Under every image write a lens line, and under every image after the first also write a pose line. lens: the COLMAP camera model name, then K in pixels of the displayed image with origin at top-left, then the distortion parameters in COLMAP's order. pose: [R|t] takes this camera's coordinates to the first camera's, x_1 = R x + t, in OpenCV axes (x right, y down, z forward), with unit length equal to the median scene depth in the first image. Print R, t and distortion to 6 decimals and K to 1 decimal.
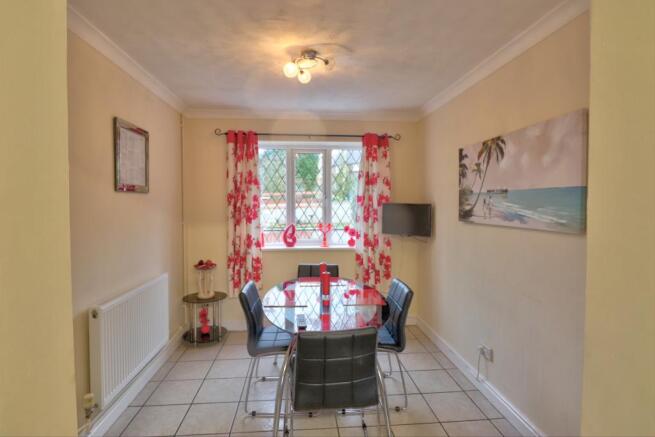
lens RADIAL K [[333.8, 0, 326.9], [0, 333.8, 213.5], [0, 0, 1]] dist [0.002824, 0.000718]
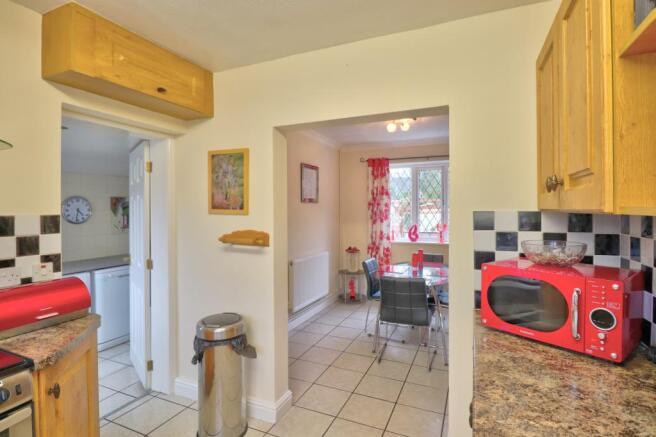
lens RADIAL K [[334.3, 0, 327.2], [0, 334.3, 214.8], [0, 0, 1]] dist [0.002824, 0.000718]
pose [[0.876724, 0.005167, -0.480966, 0.244664], [-0.010928, 0.999898, -0.009179, 0.011069], [0.480870, 0.013303, 0.876691, -0.353212]]
